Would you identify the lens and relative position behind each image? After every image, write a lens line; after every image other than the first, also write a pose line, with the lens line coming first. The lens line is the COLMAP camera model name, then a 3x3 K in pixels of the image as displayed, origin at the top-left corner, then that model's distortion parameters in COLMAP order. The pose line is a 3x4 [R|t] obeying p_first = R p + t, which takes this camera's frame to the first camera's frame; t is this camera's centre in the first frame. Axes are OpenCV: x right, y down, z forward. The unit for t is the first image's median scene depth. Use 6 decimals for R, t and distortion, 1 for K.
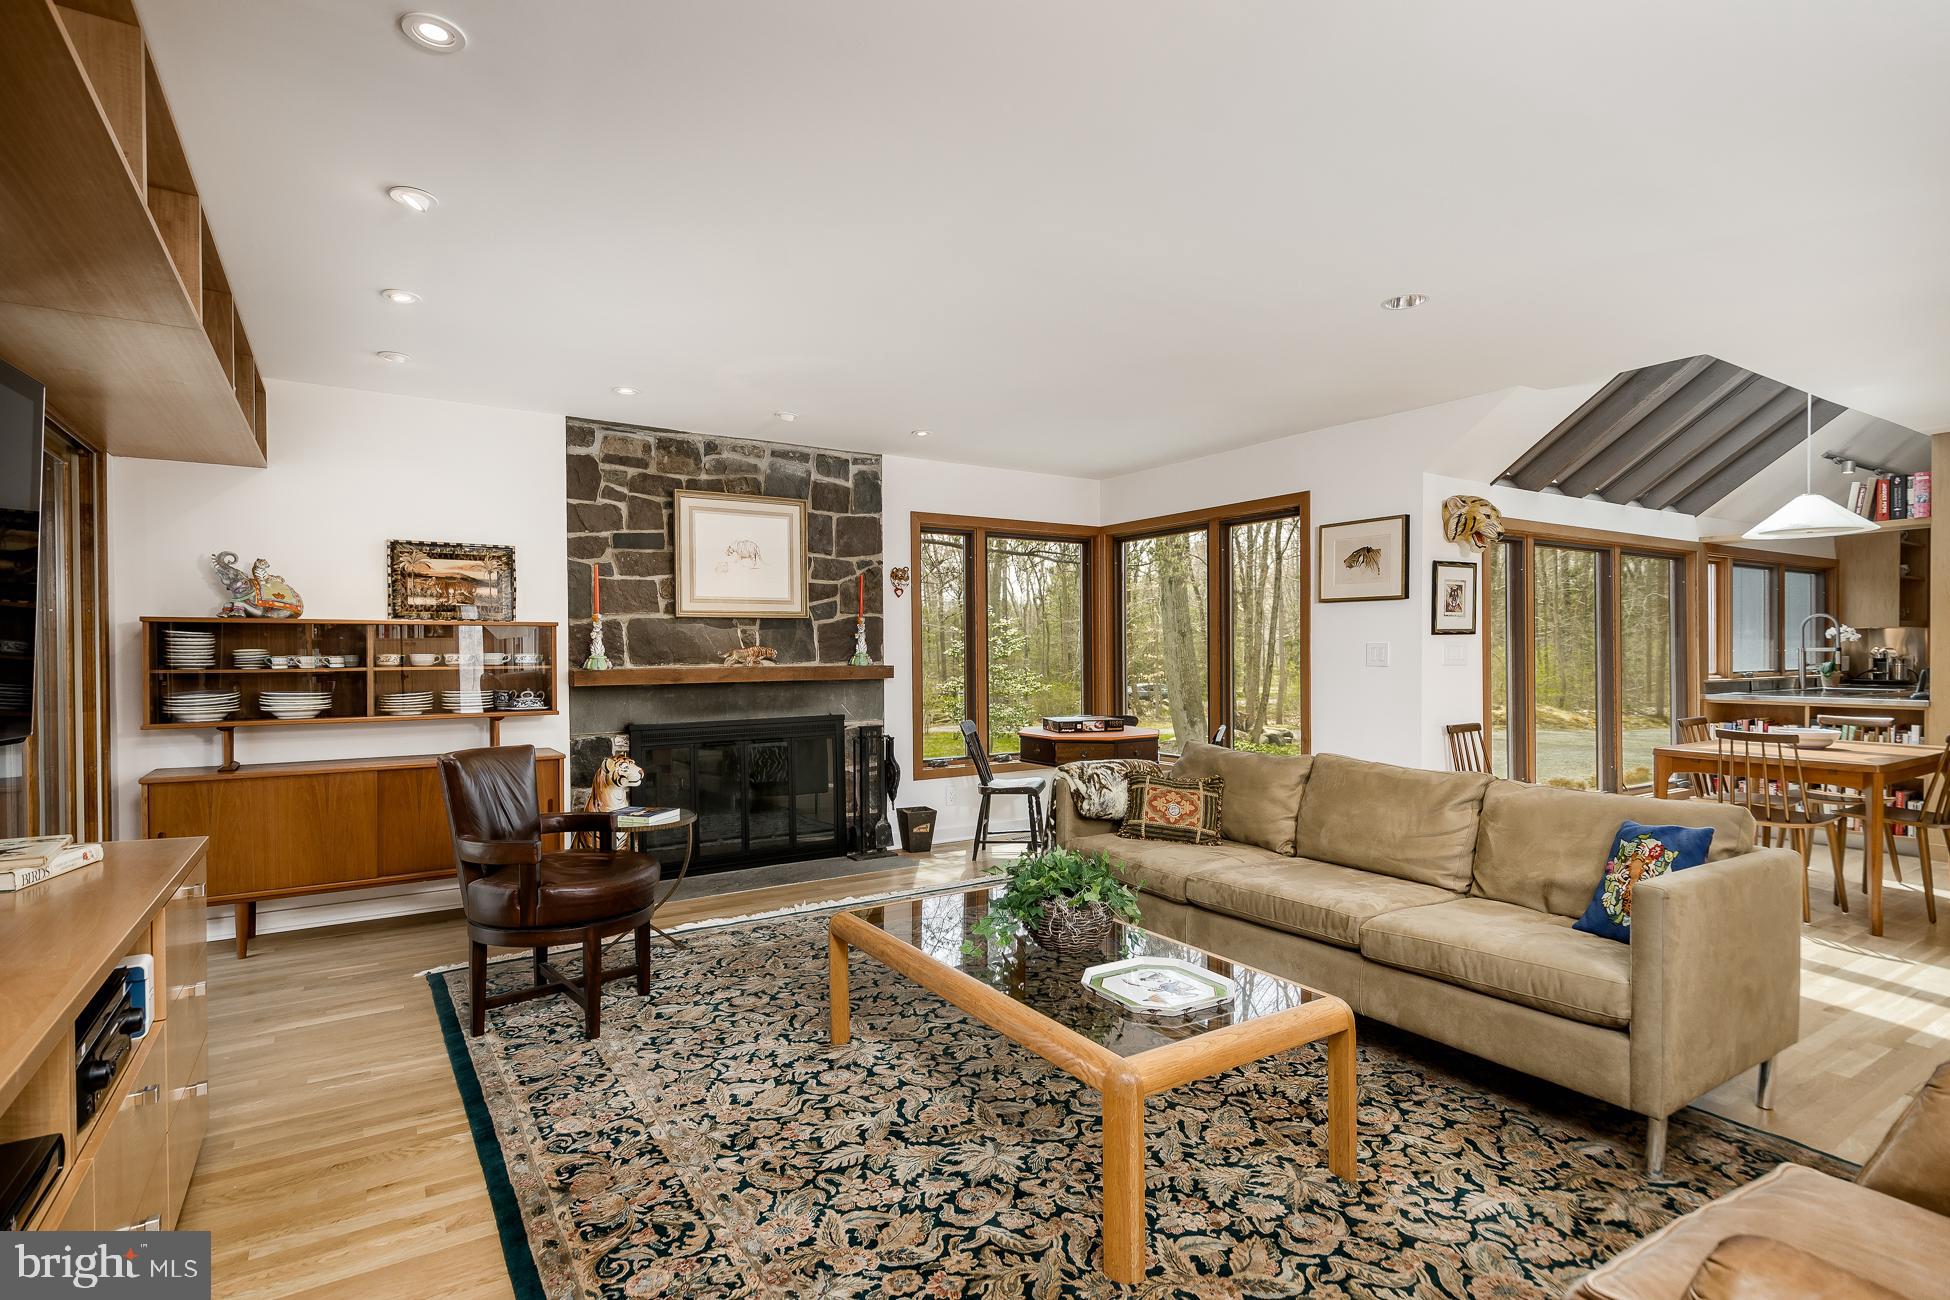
lens RADIAL K [[941.9, 0, 972.6], [0, 941.9, 660.5], [0, 0, 1]] dist [0.011739, 0.000120]
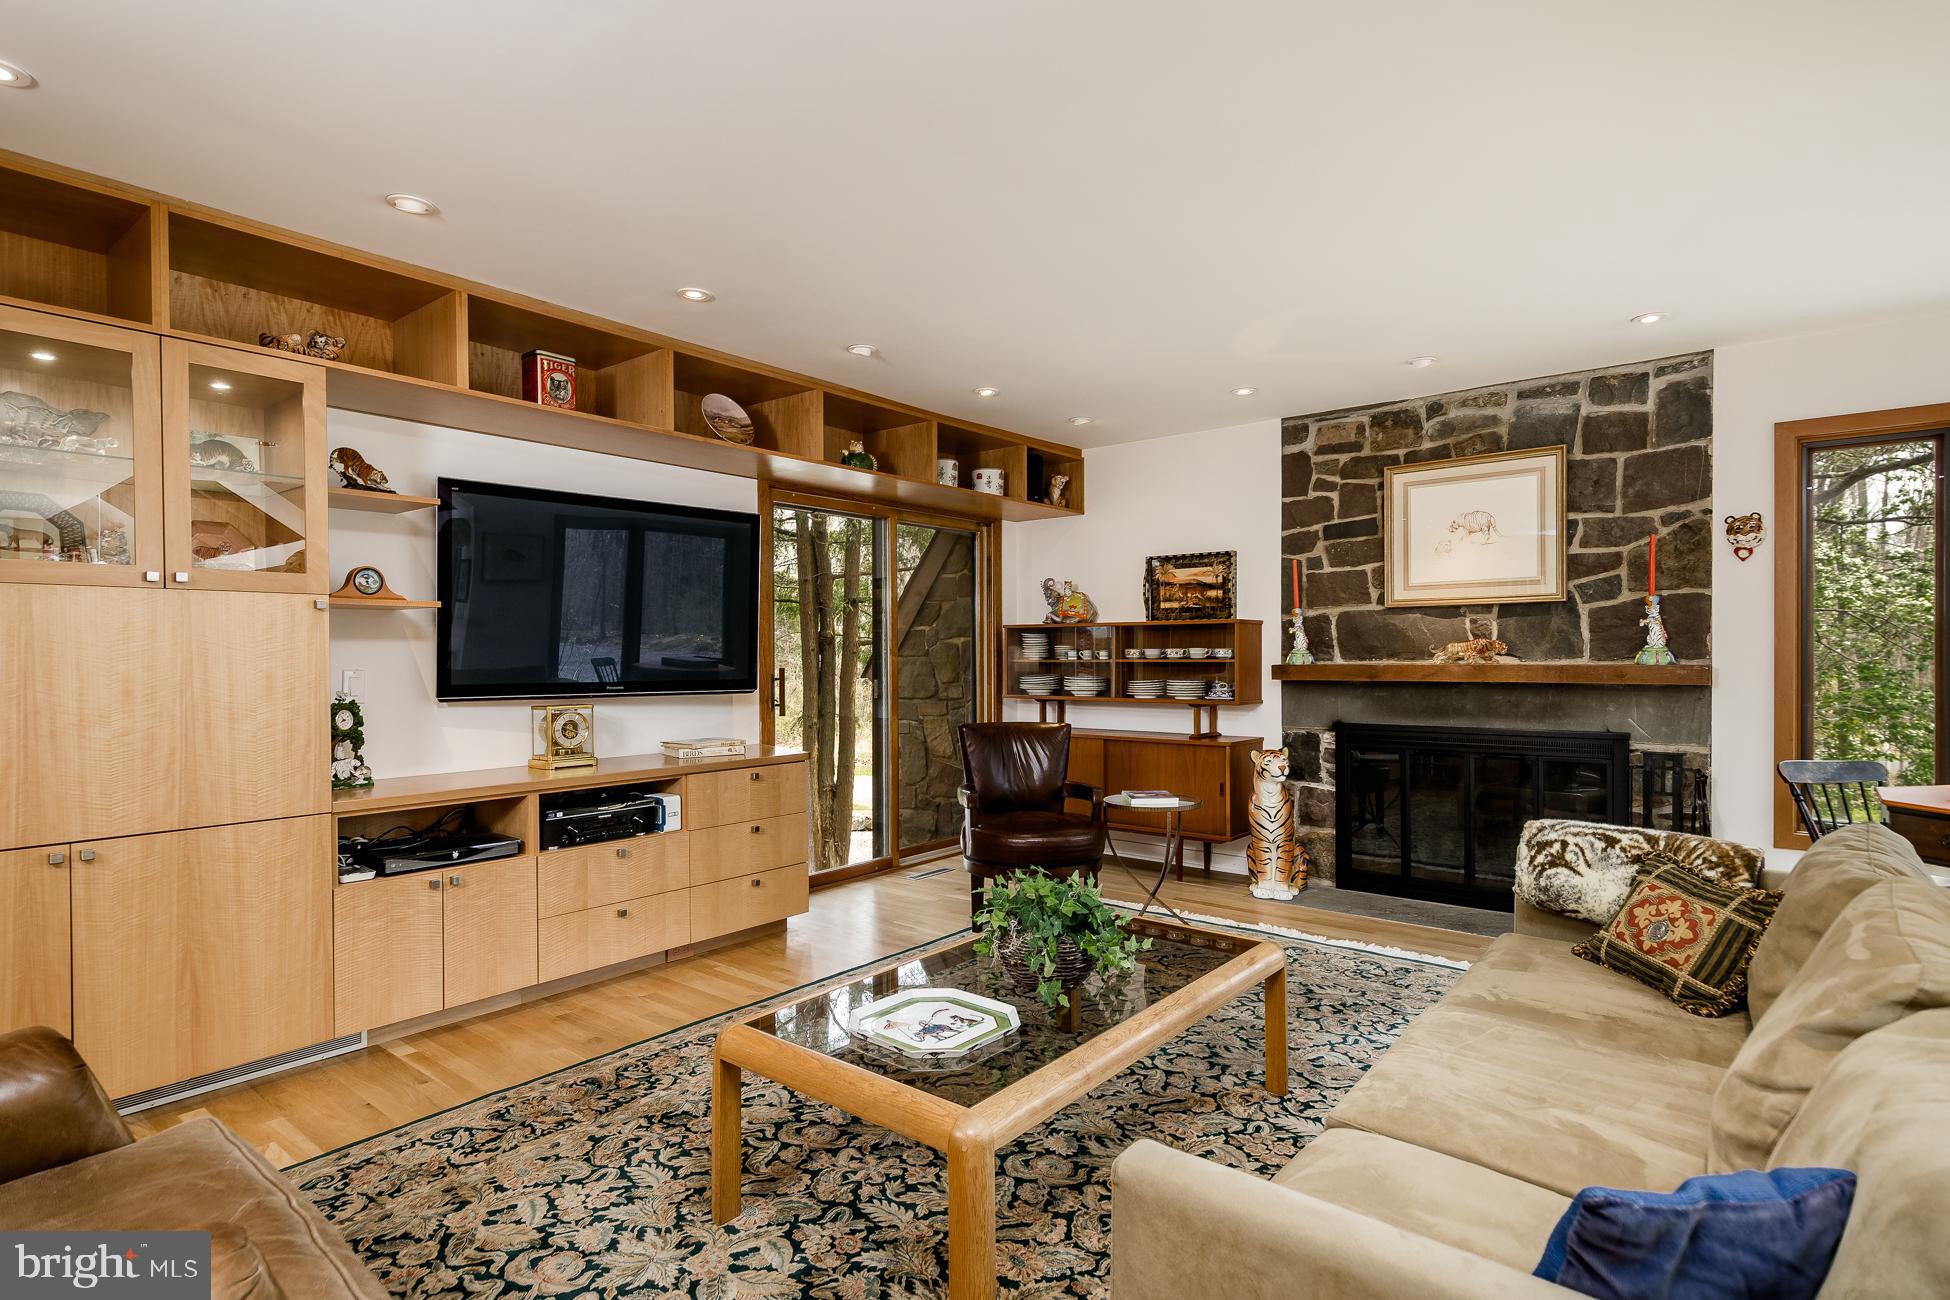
lens RADIAL K [[995.0, 0, 973.3], [0, 995.0, 661.2], [0, 0, 1]] dist [0.022234, -0.000516]
pose [[0.317459, 0.011852, -0.948198, 0.470978], [-0.005081, 0.999929, 0.010797, -0.003184], [0.948258, 0.001390, 0.317497, 0.315039]]
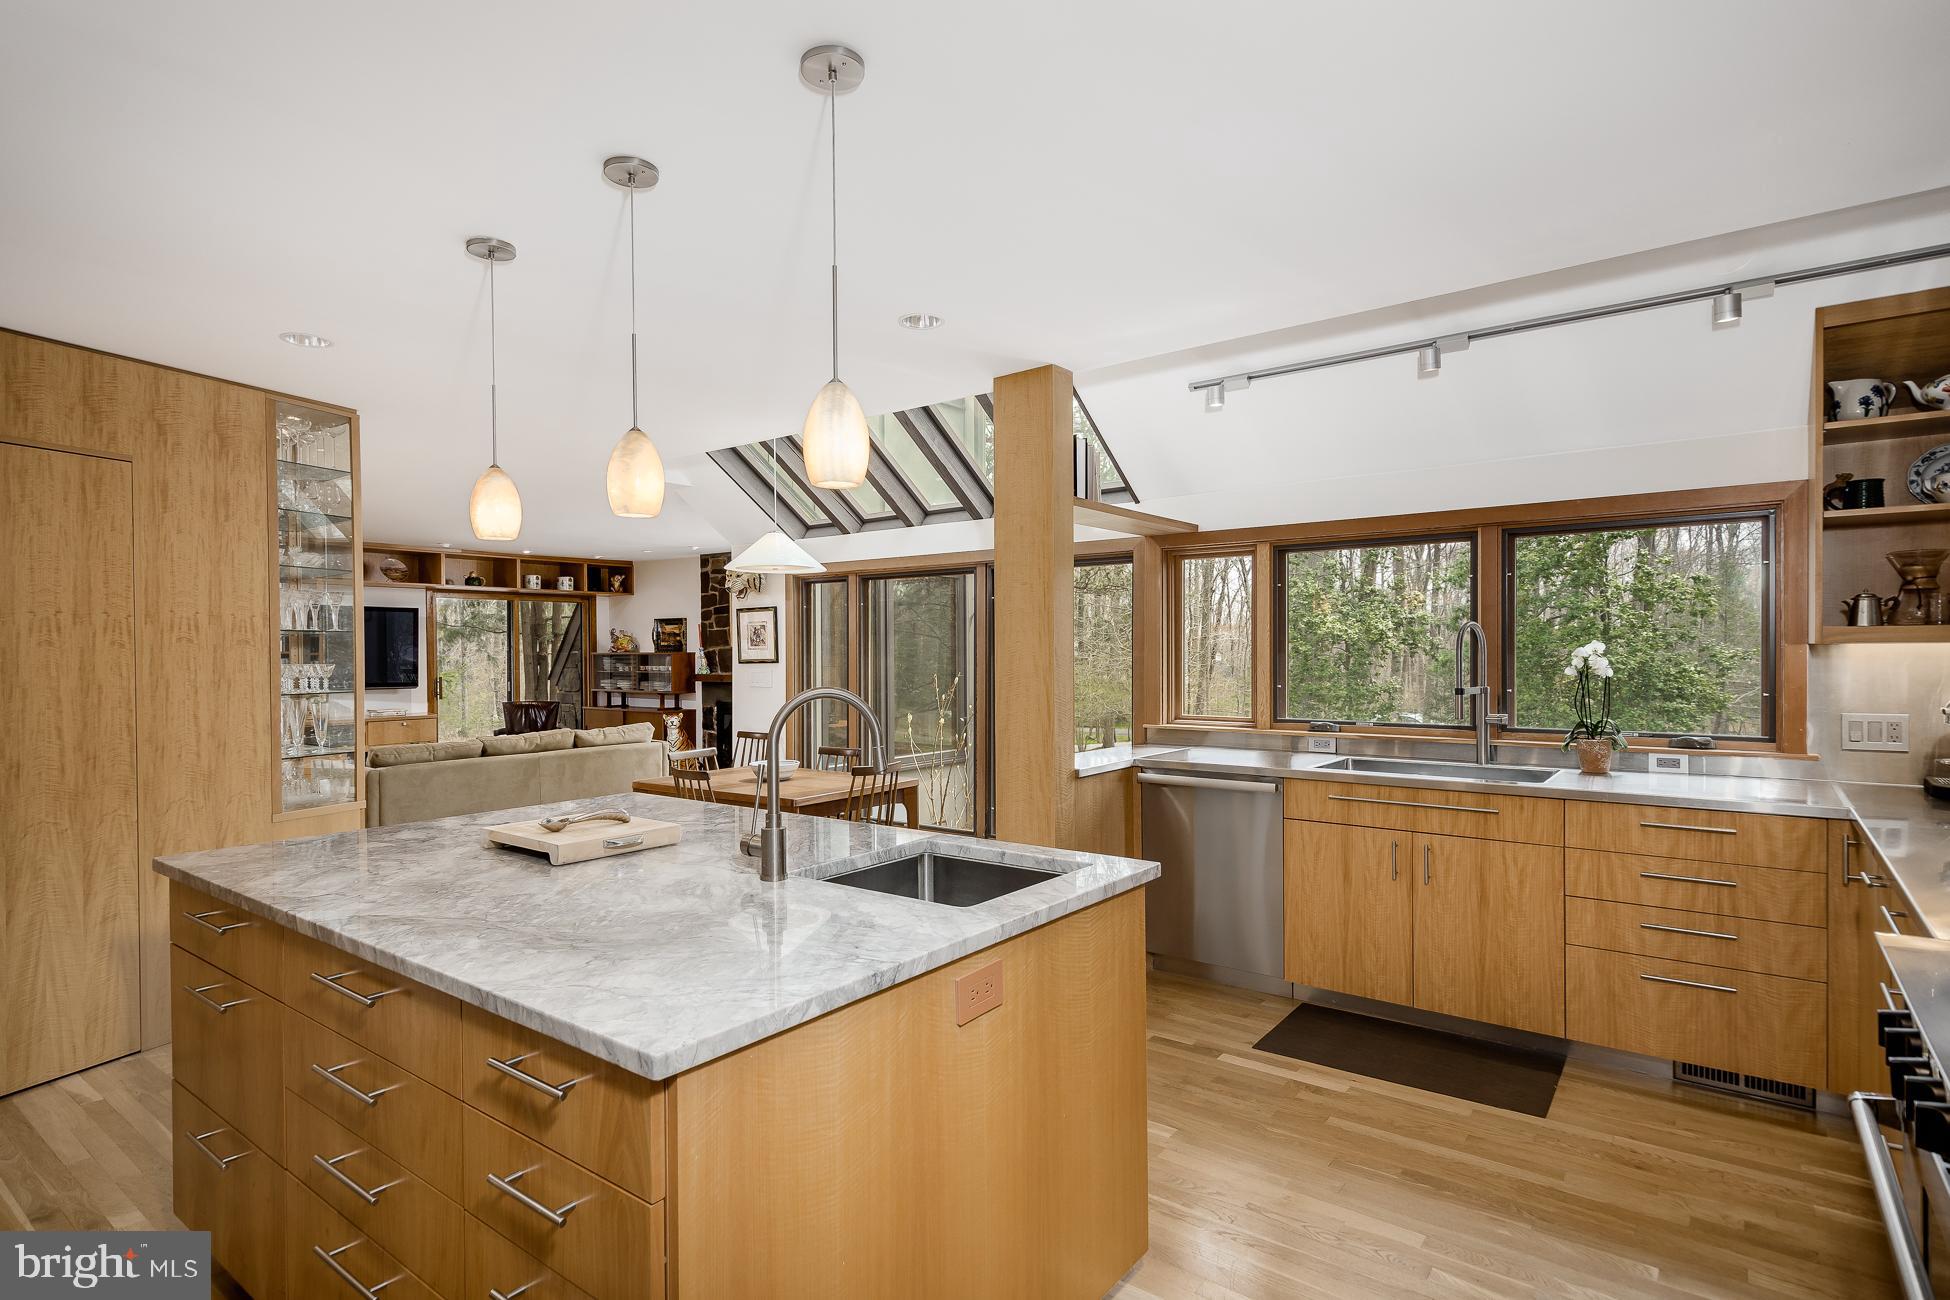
lens RADIAL K [[995.0, 0, 982.4], [0, 995.0, 658.5], [0, 0, 1]] dist [0.022234, -0.000516]
pose [[0.348564, 0.009992, -0.937232, 1.790404], [-0.002304, 0.999949, 0.009804, -0.045293], [0.937282, -0.001257, 0.348569, 0.764488]]
